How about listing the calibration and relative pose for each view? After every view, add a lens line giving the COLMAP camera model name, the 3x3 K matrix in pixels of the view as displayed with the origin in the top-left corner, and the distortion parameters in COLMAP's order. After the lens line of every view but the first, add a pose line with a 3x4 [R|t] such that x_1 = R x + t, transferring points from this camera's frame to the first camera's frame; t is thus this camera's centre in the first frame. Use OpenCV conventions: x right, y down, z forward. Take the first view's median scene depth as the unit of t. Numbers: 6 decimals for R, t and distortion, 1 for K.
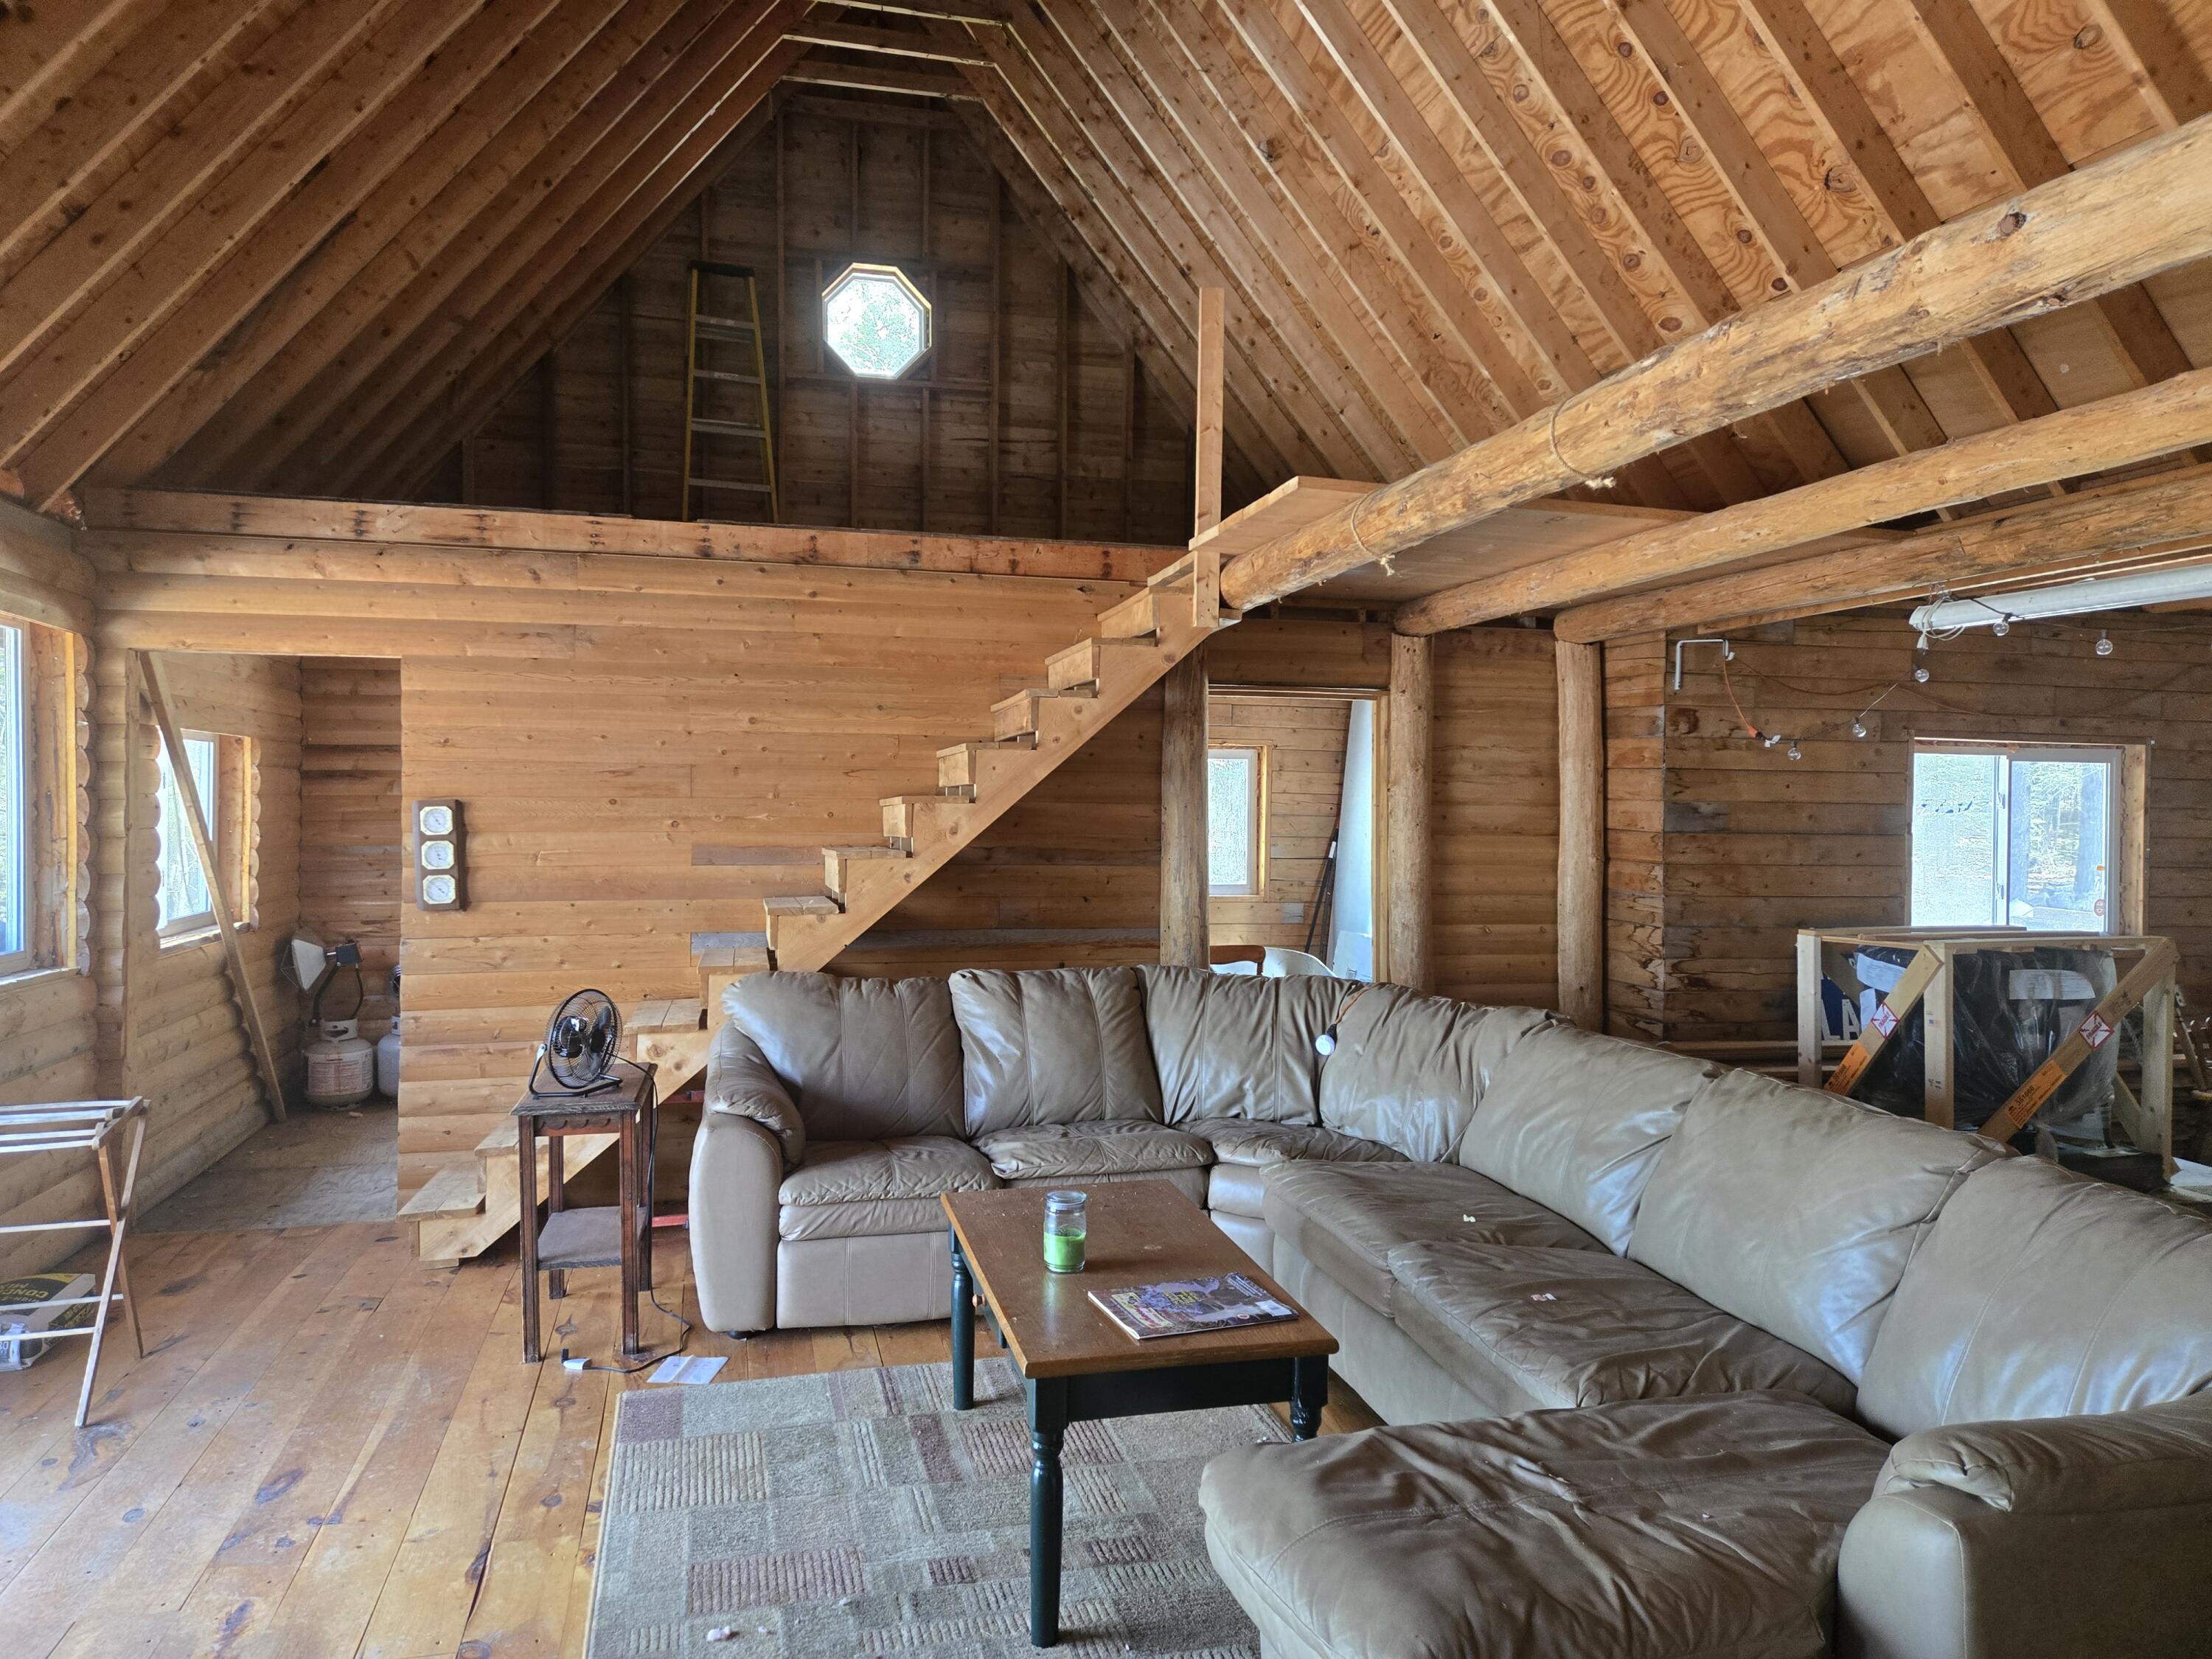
lens RADIAL K [[1475.5, 0, 1144.7], [0, 1475.5, 809.4], [0, 0, 1]] dist [0.074317, -0.063671]
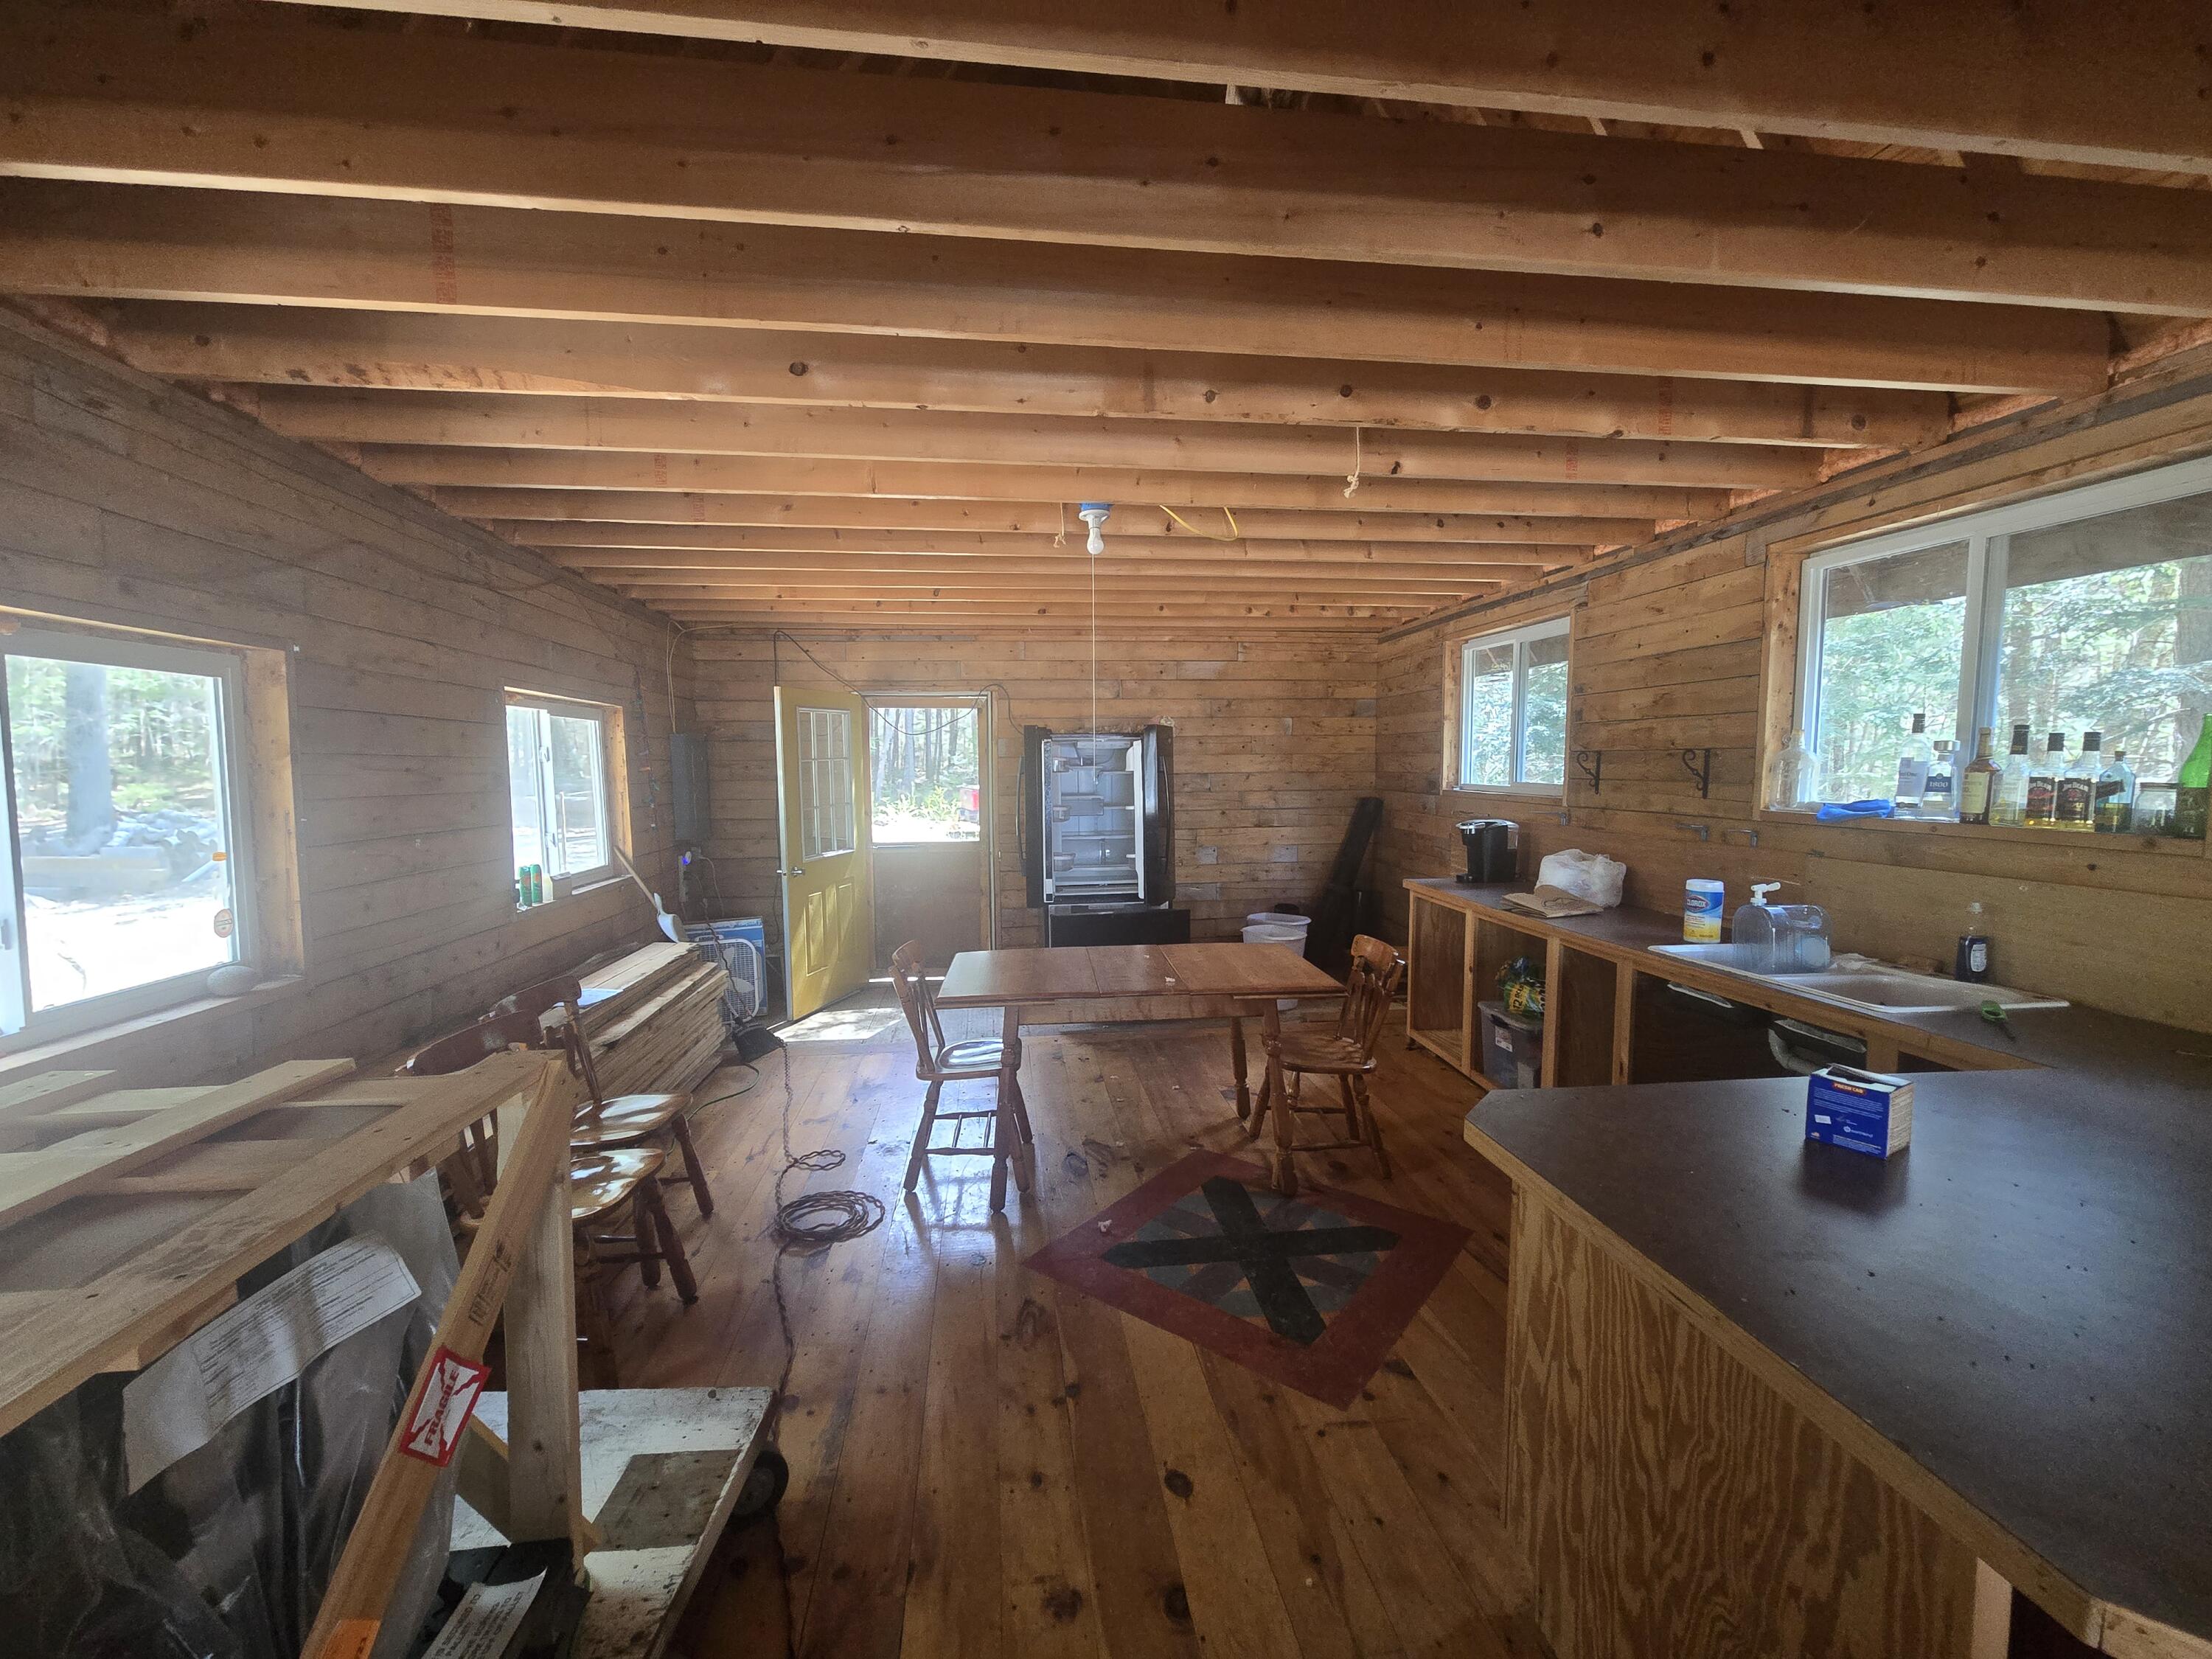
lens RADIAL K [[896.3, 0, 1139.4], [0, 896.3, 826.3], [0, 0, 1]] dist [-0.001410, 0.000649]
pose [[0.130795, -0.081670, 0.988040, 0.377499], [0.004908, 0.996642, 0.081732, 0.000367], [-0.991397, -0.005841, 0.130756, 0.669159]]
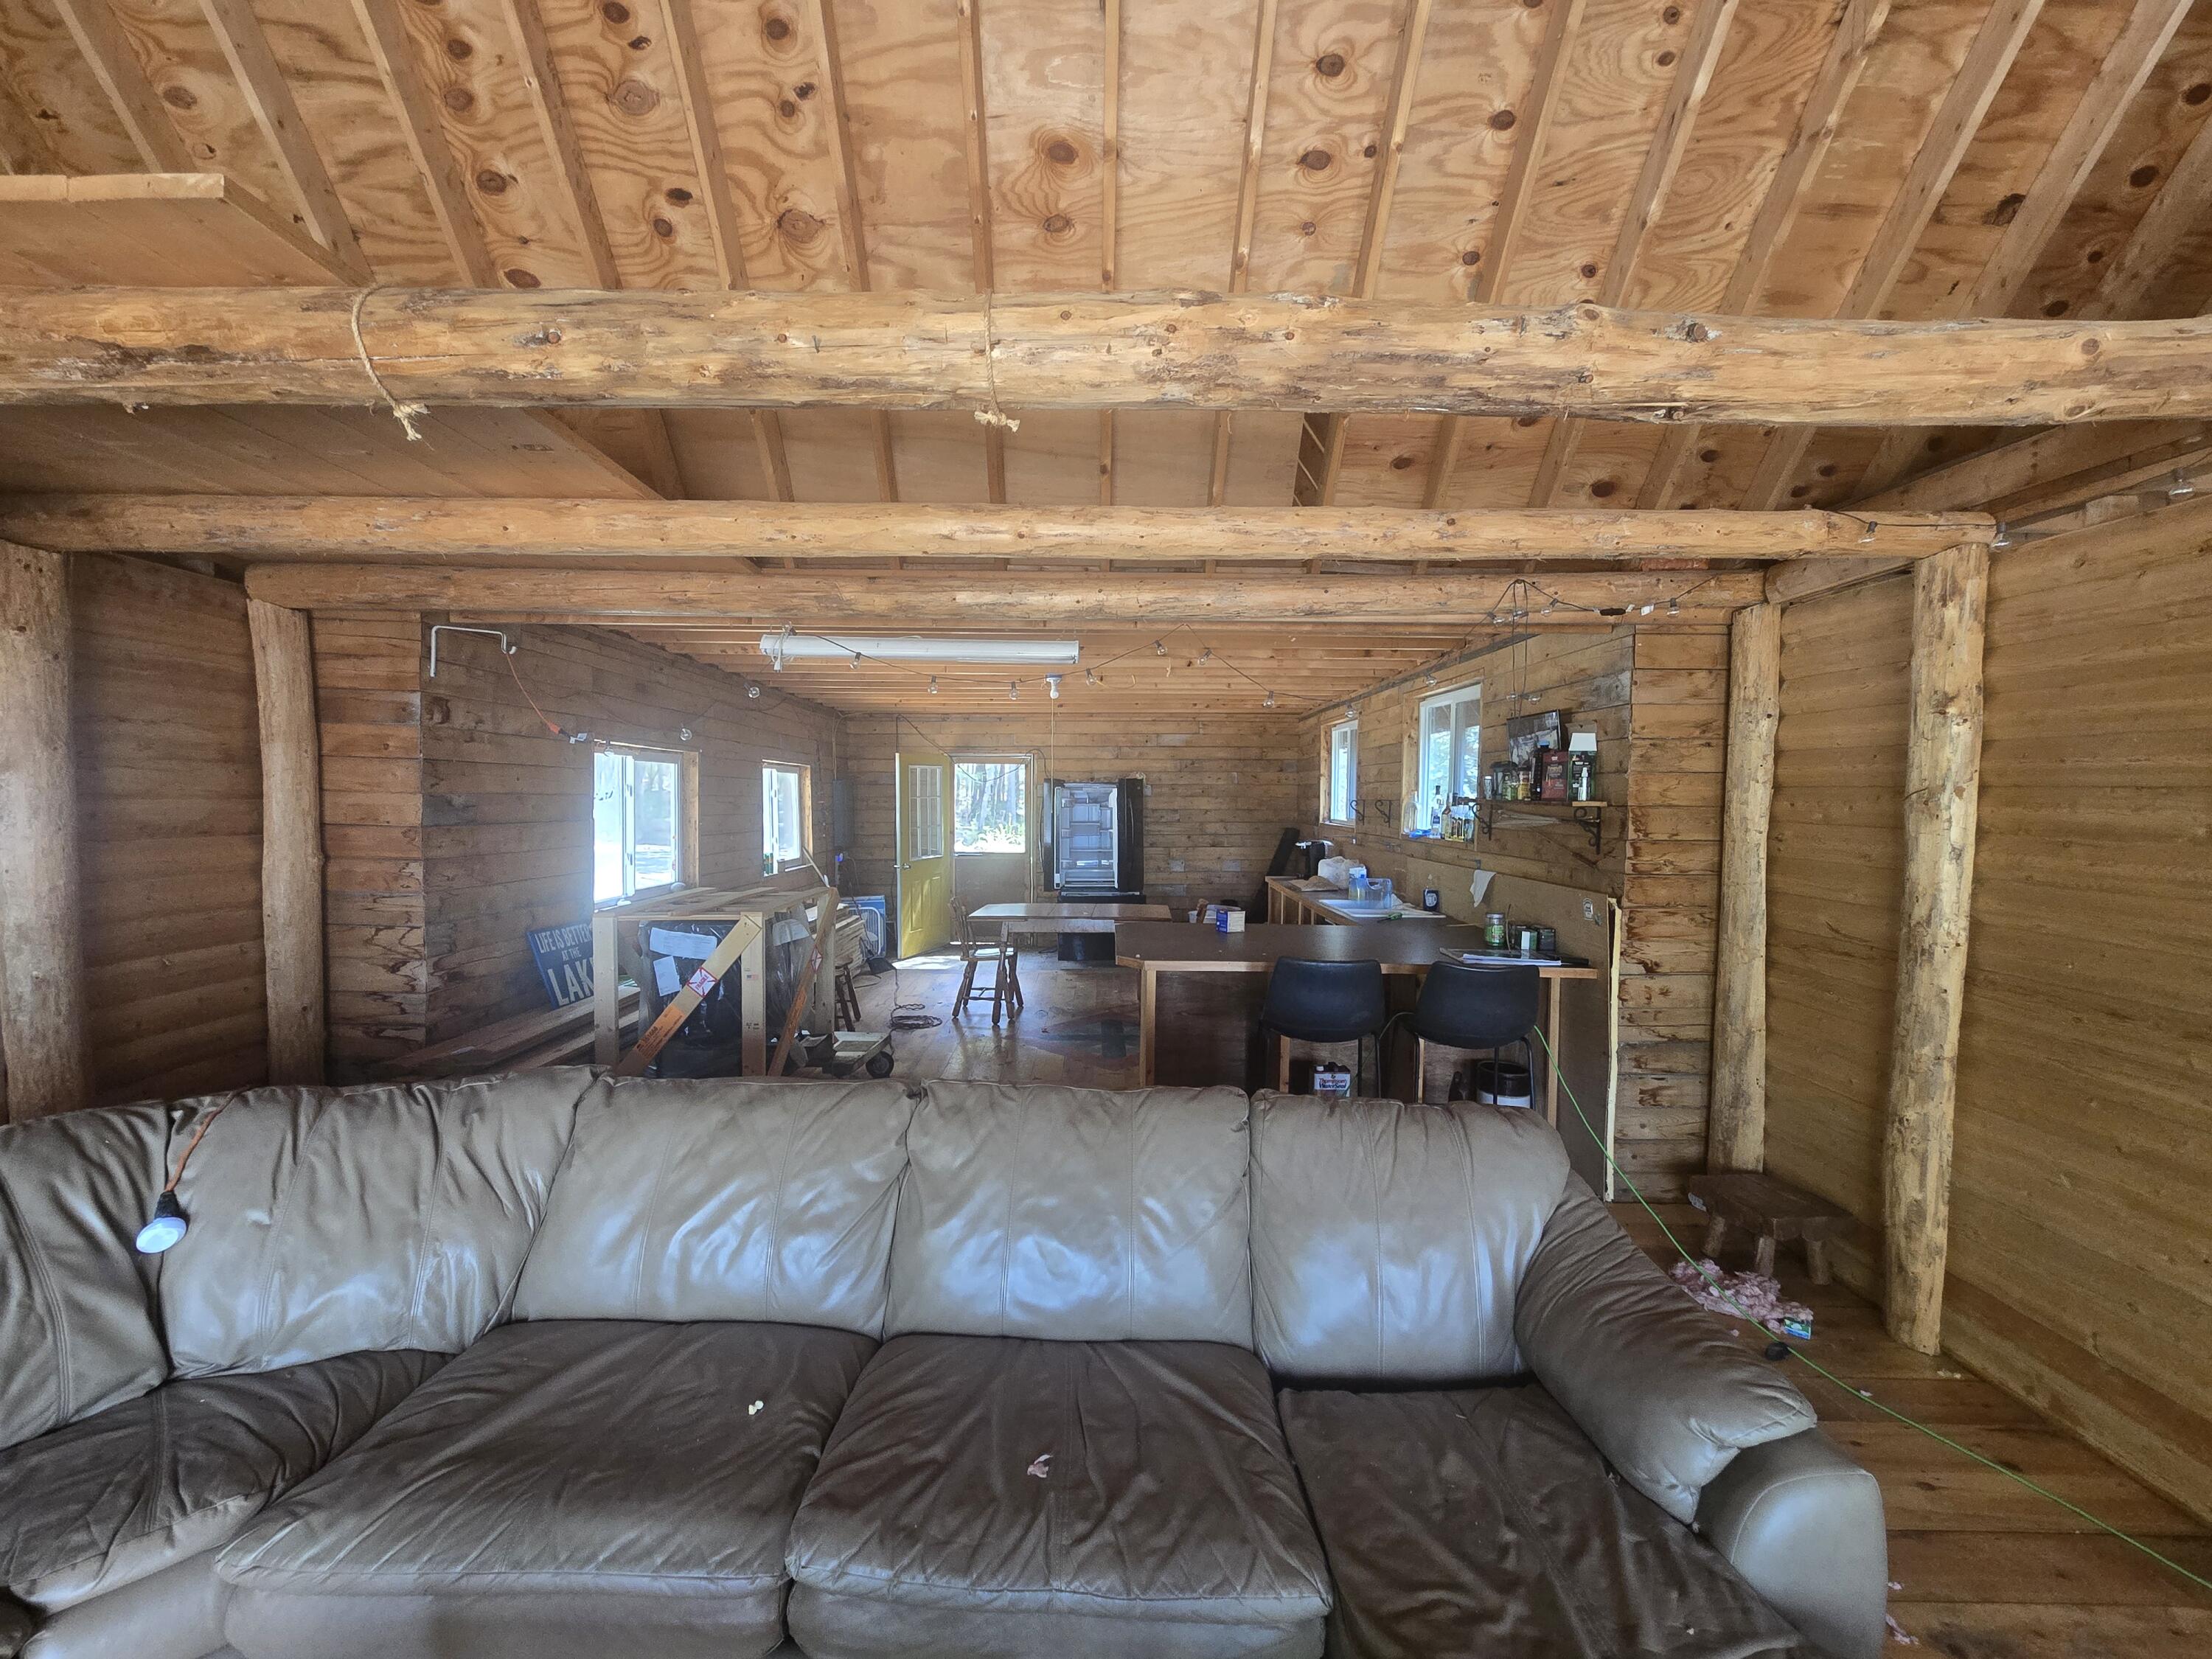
lens RADIAL K [[896.3, 0, 1103.8], [0, 896.3, 826.7], [0, 0, 1]] dist [-0.001410, 0.000649]
pose [[0.275818, -0.039892, 0.960382, -0.078527], [-0.006651, 0.999035, 0.043407, -0.012040], [-0.961187, -0.018360, 0.275286, 0.424797]]
